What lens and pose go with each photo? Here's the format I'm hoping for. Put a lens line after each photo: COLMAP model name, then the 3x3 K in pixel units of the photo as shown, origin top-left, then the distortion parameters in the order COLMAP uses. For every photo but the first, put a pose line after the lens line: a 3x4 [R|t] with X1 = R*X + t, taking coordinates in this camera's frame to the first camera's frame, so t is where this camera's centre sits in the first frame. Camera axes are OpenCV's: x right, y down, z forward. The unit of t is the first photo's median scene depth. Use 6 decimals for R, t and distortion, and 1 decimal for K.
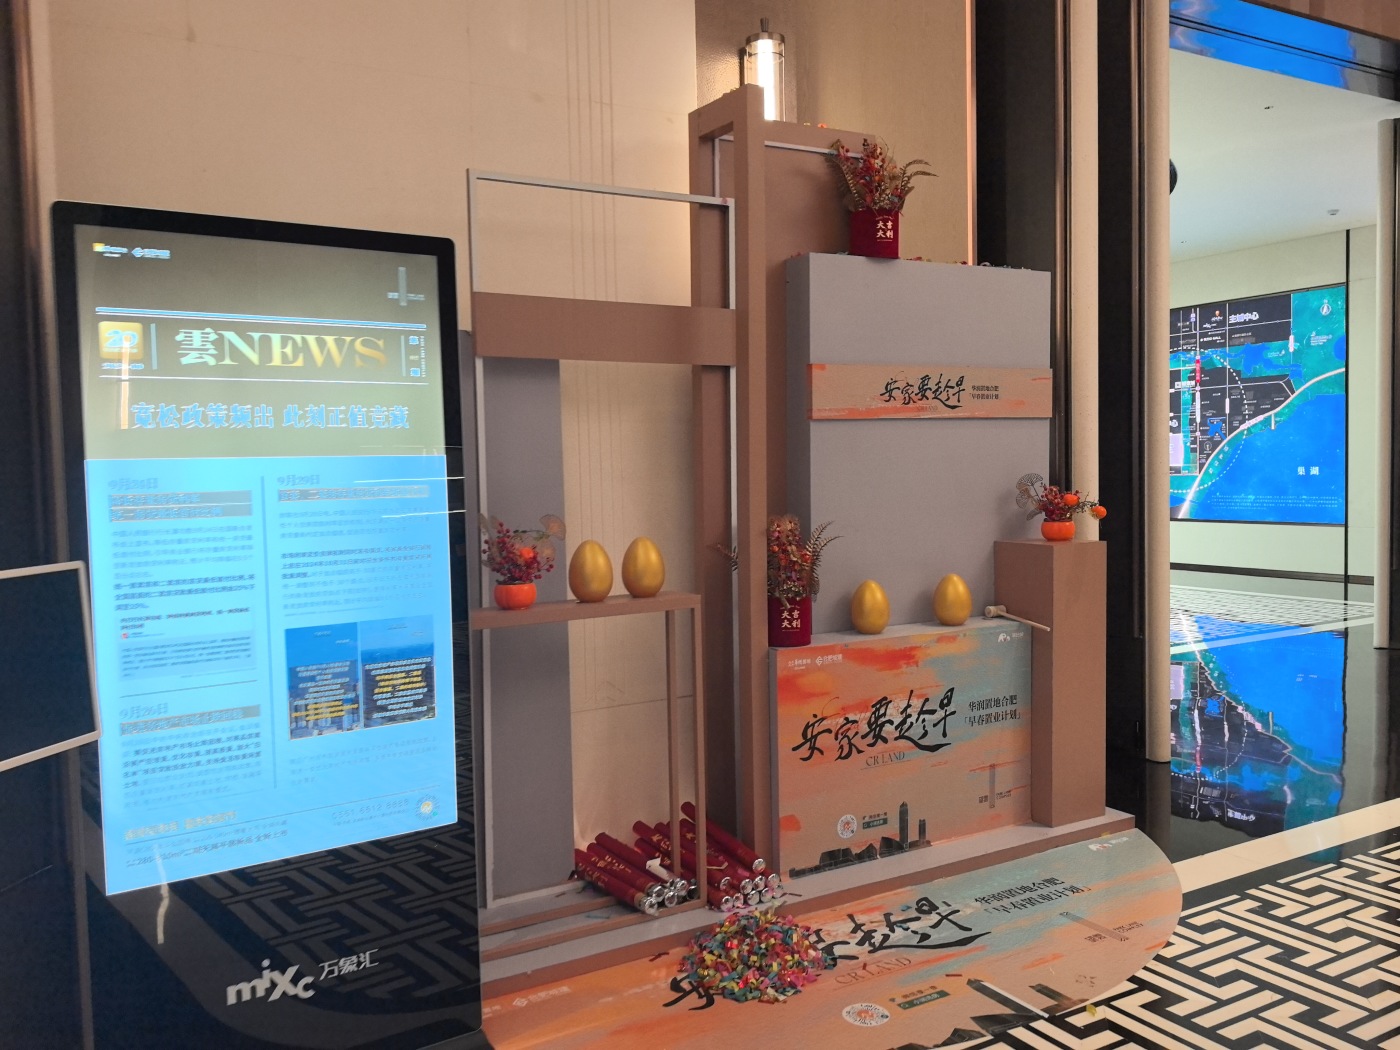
lens RADIAL K [[1136.2, 0, 695.5], [0, 1136.2, 520.4], [0, 0, 1]] dist [0.063956, -0.113293]
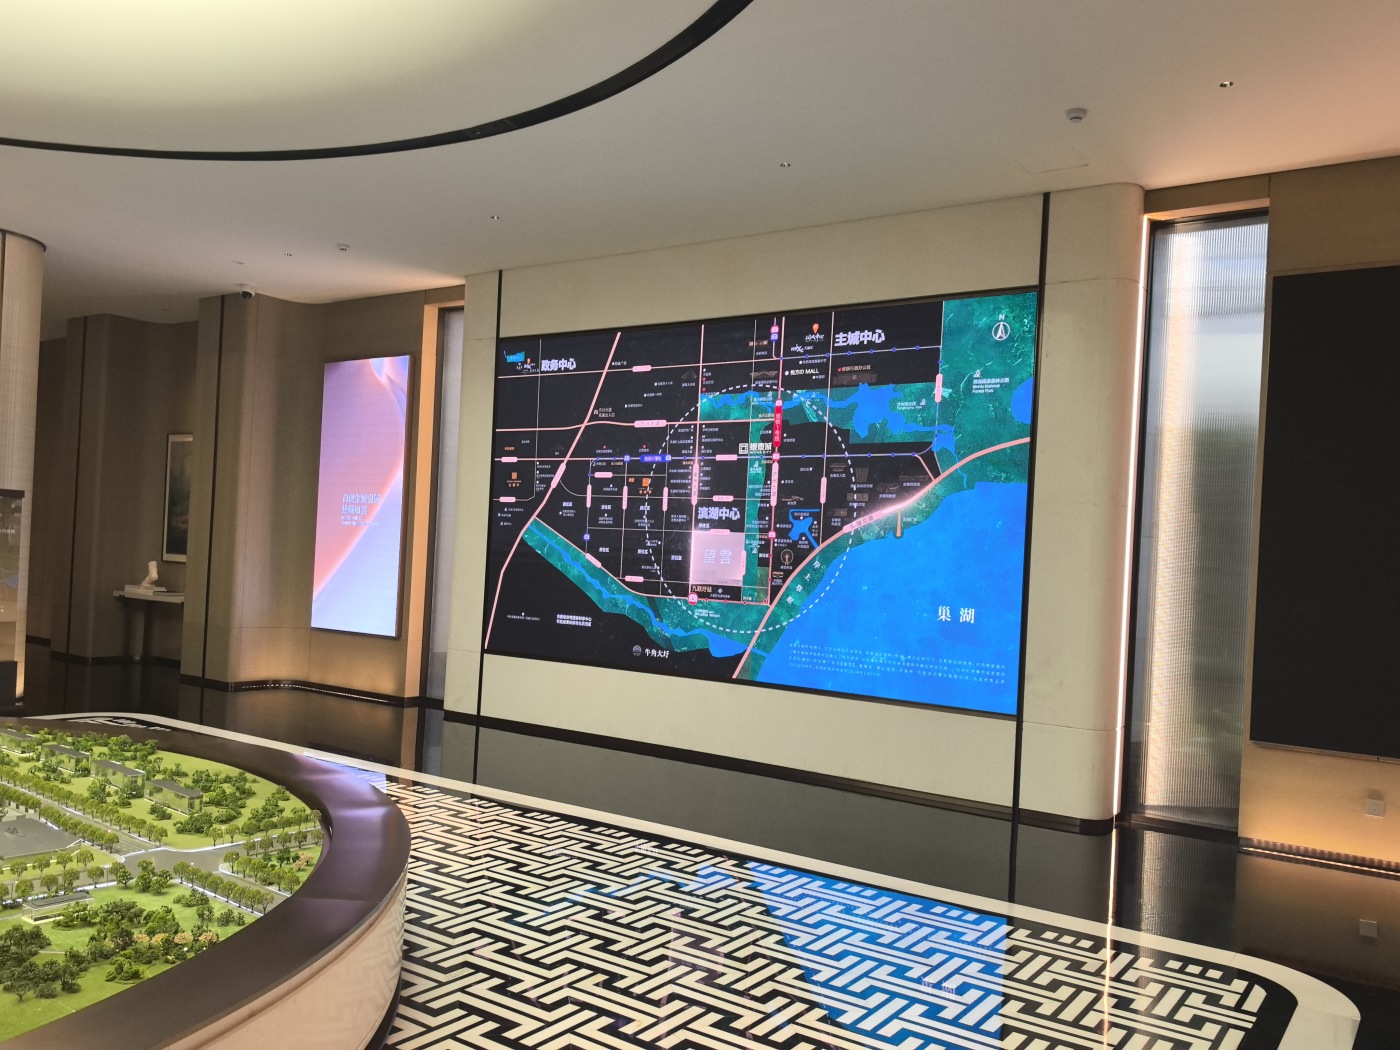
lens RADIAL K [[1136.2, 0, 700.6], [0, 1136.2, 526.4], [0, 0, 1]] dist [0.063956, -0.113293]
pose [[0.911459, 0.071947, 0.405050, 0.178133], [-0.046101, 0.996250, -0.073220, -0.037207], [-0.408799, 0.048063, 0.911358, 0.506133]]
